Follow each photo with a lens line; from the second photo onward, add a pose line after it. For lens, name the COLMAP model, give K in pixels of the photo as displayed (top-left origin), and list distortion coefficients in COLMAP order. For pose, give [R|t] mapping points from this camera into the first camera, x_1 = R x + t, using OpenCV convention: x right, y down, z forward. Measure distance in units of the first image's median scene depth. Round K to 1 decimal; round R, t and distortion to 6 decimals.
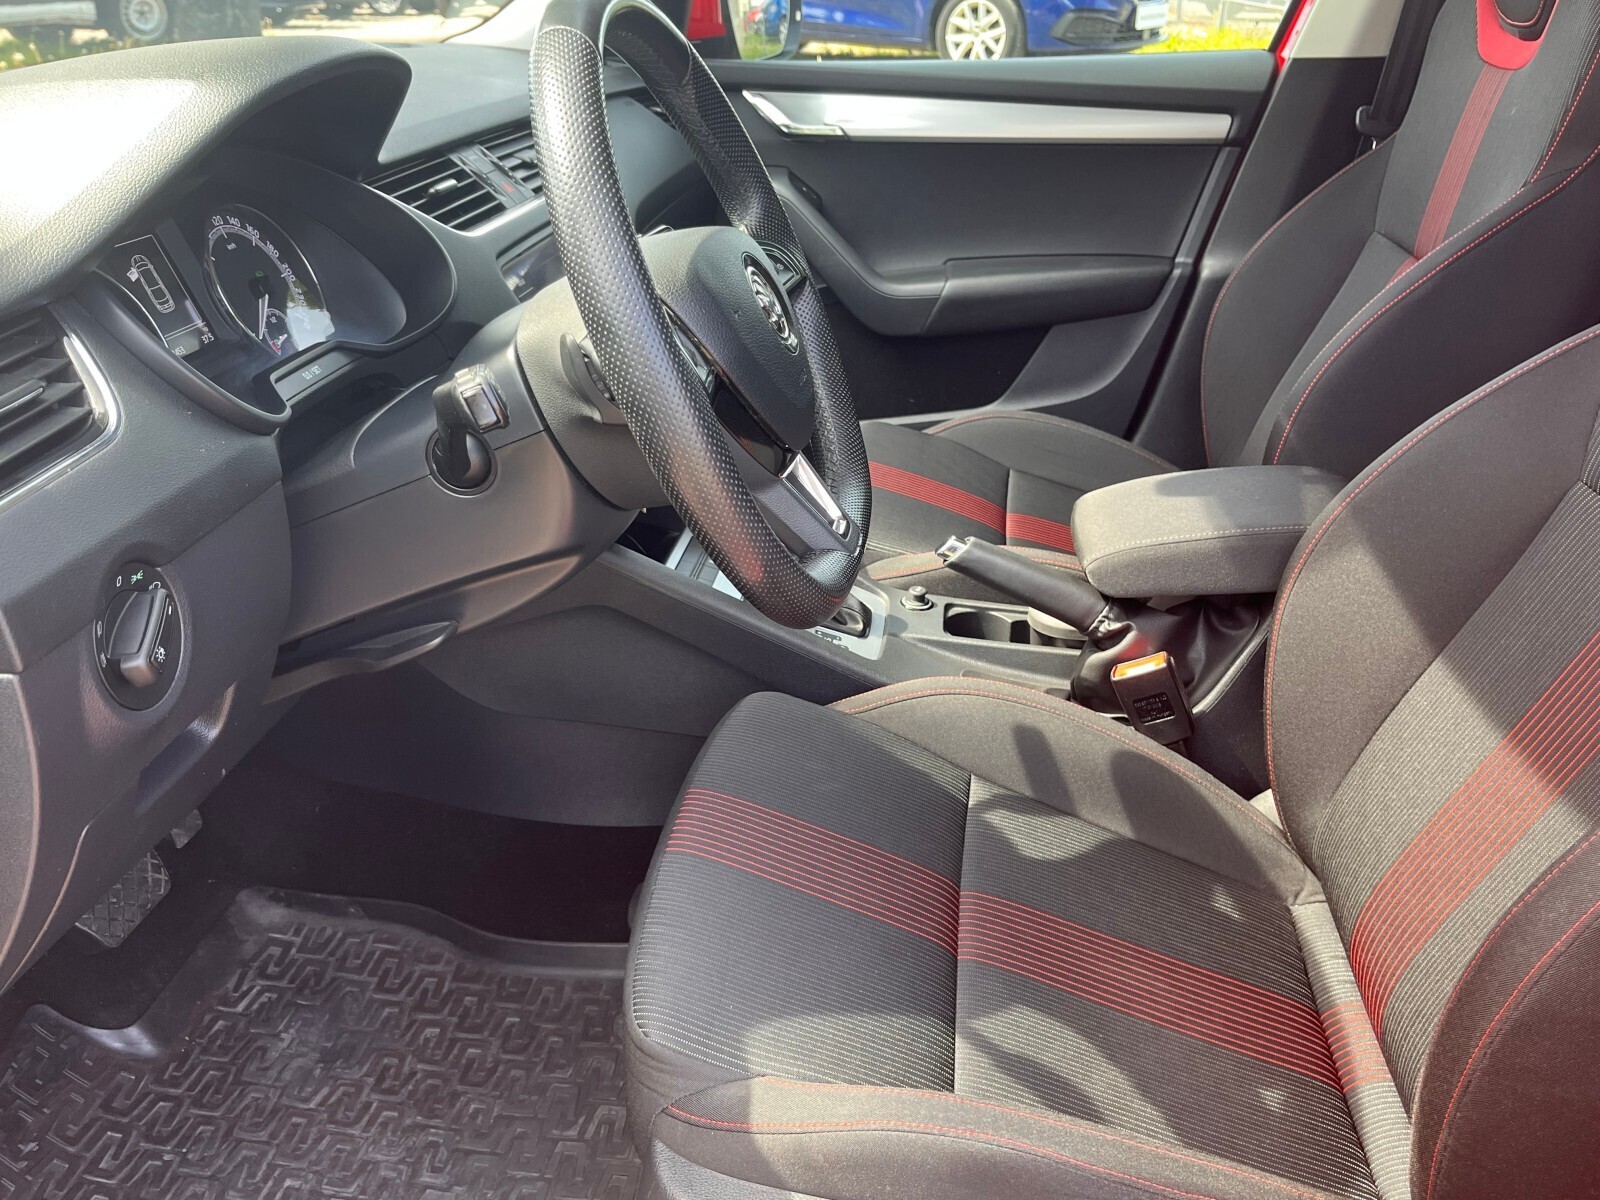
lens RADIAL K [[1281.7, 0, 800.0], [0, 1281.7, 600.0], [0, 0, 1]] dist [0.037946, -0.077270]
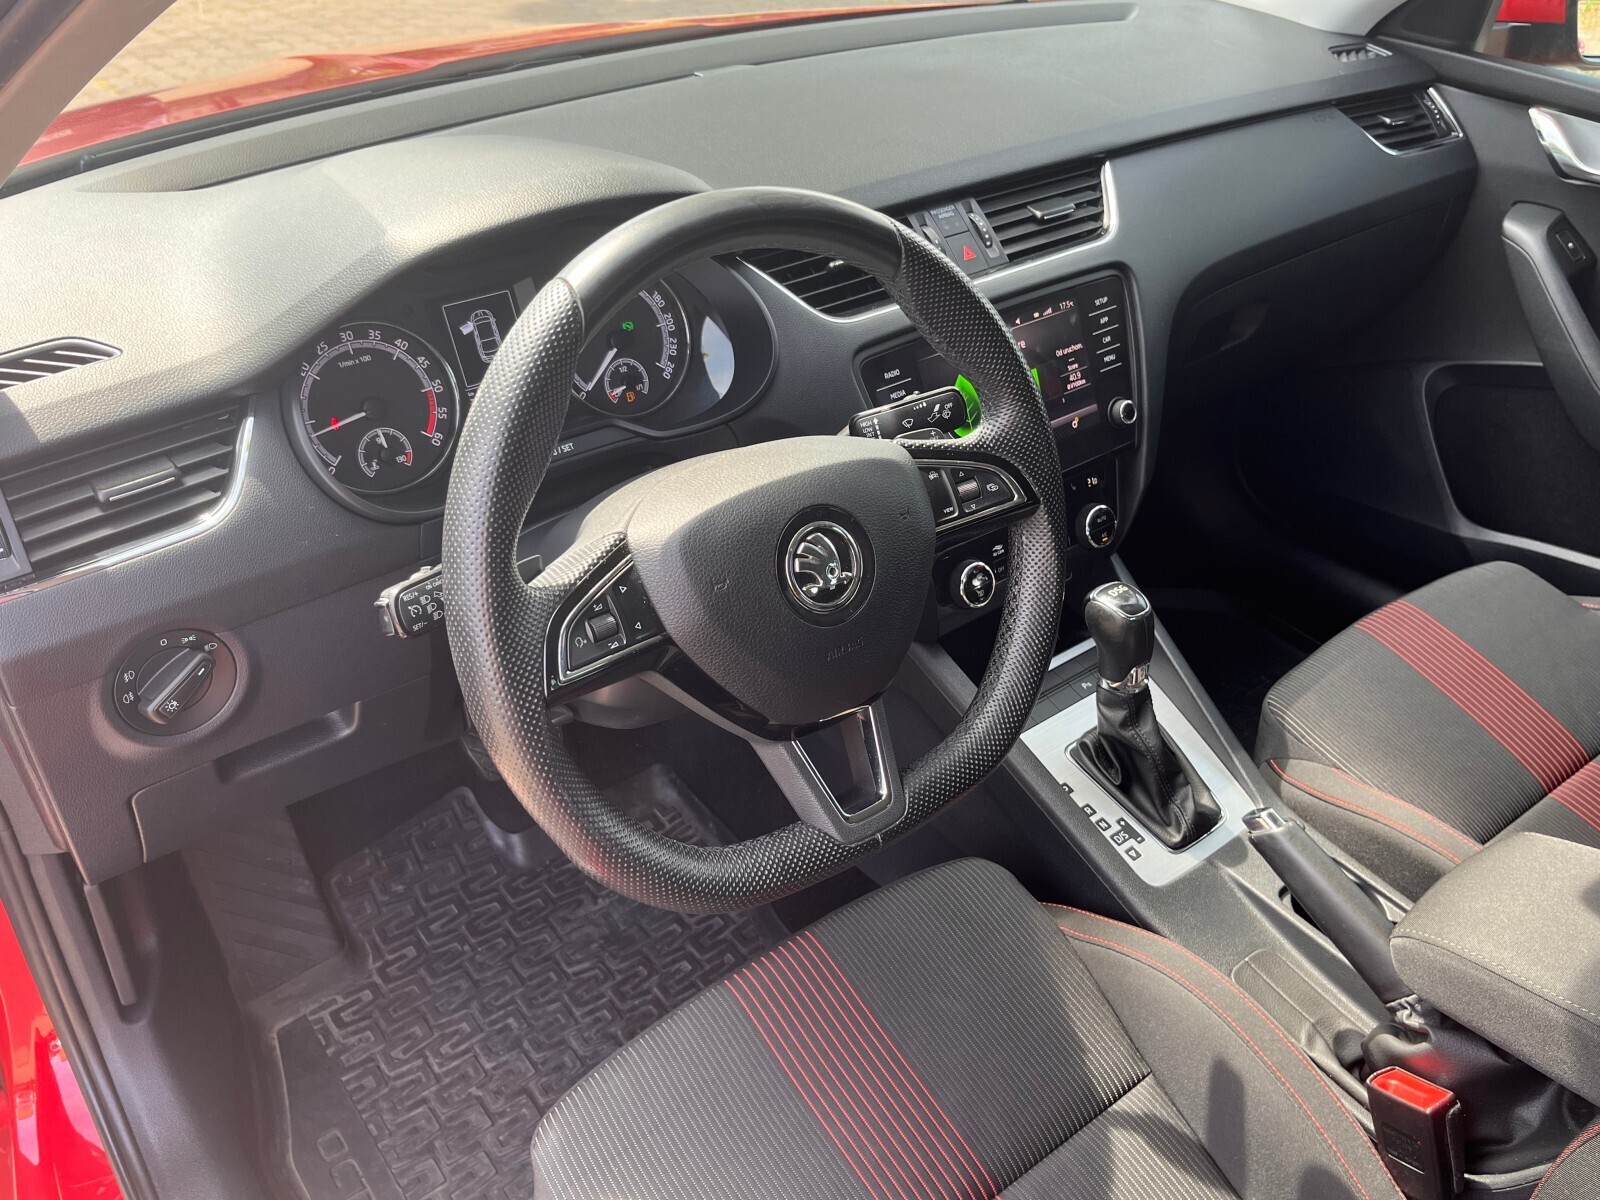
lens RADIAL K [[1281.7, 0, 800.0], [0, 1281.7, 600.0], [0, 0, 1]] dist [0.037946, -0.077270]
pose [[0.718152, 0.392519, -0.574619, 0.322144], [-0.307876, 0.919742, 0.243490, -0.278019], [0.624076, 0.002049, 0.781361, 0.190609]]
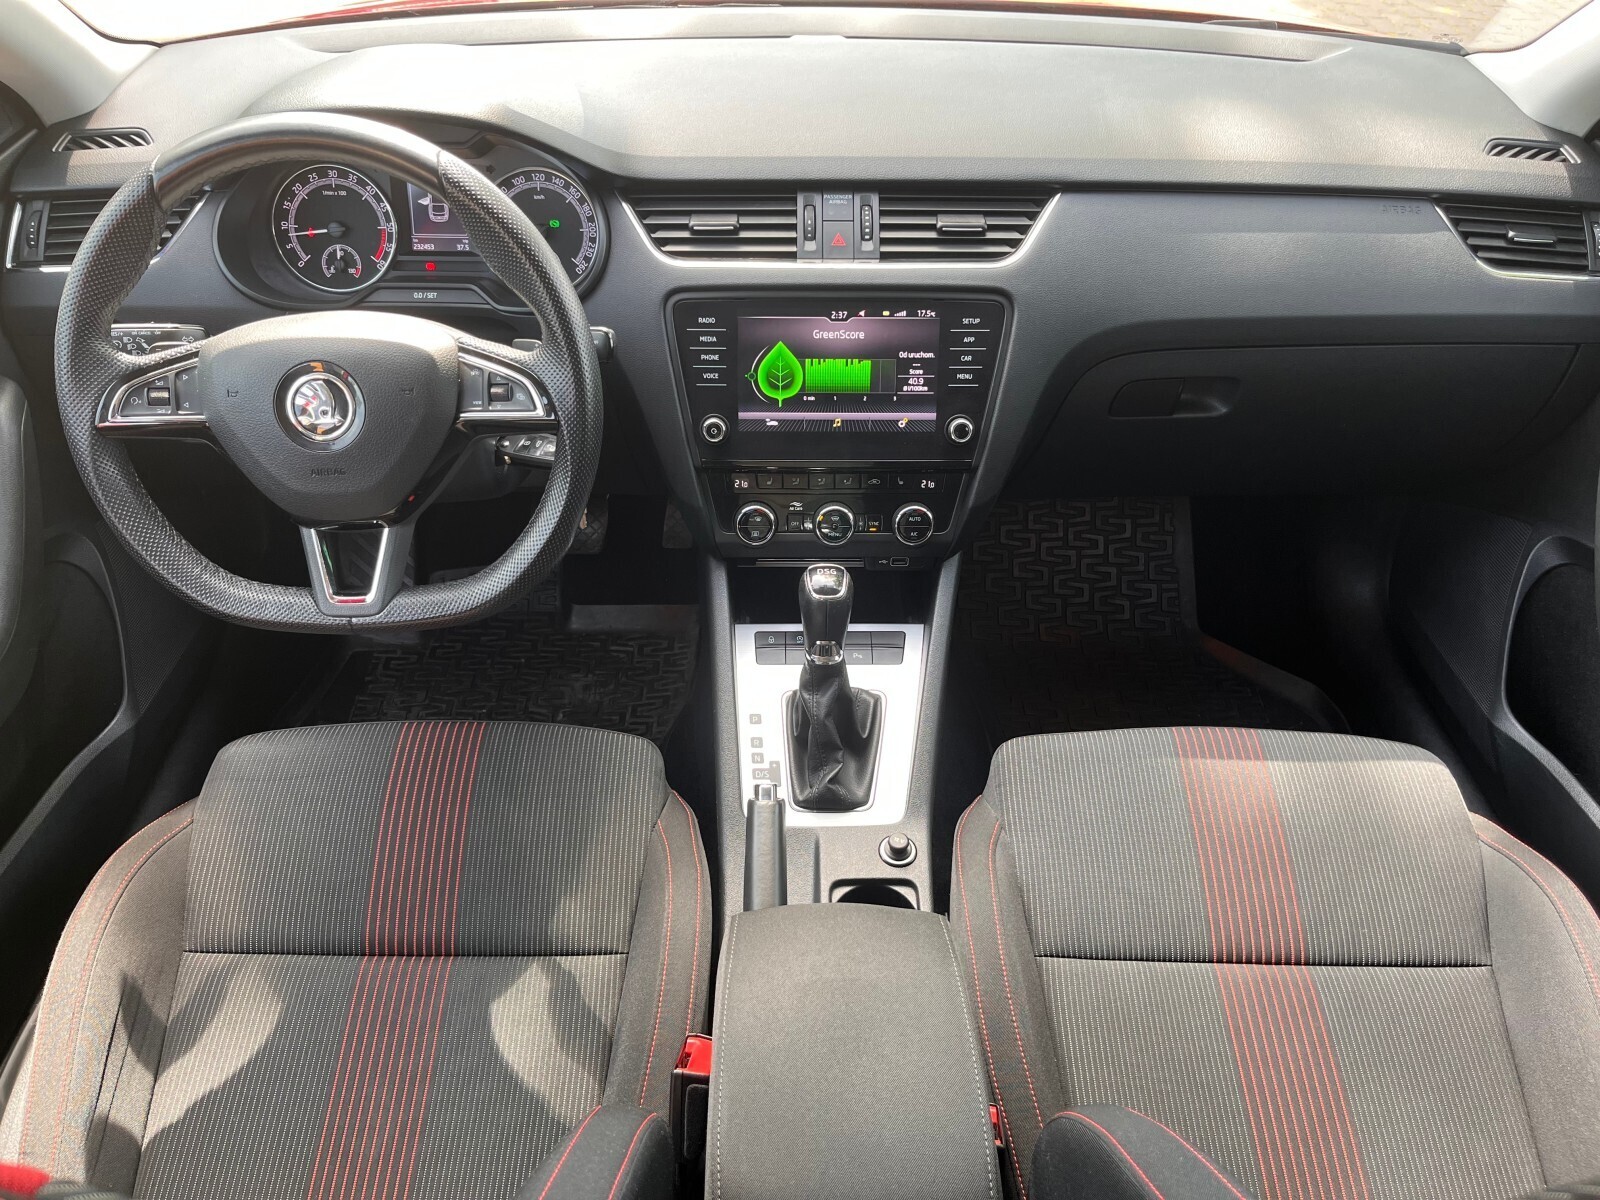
lens RADIAL K [[1210.4, 0, 795.5], [0, 1210.4, 609.8], [0, 0, 1]] dist [0.028014, -0.059080]
pose [[0.159811, 0.635053, -0.755757, 0.667496], [-0.452502, 0.727550, 0.515667, -0.569569], [0.877327, 0.259572, 0.403633, 0.620055]]
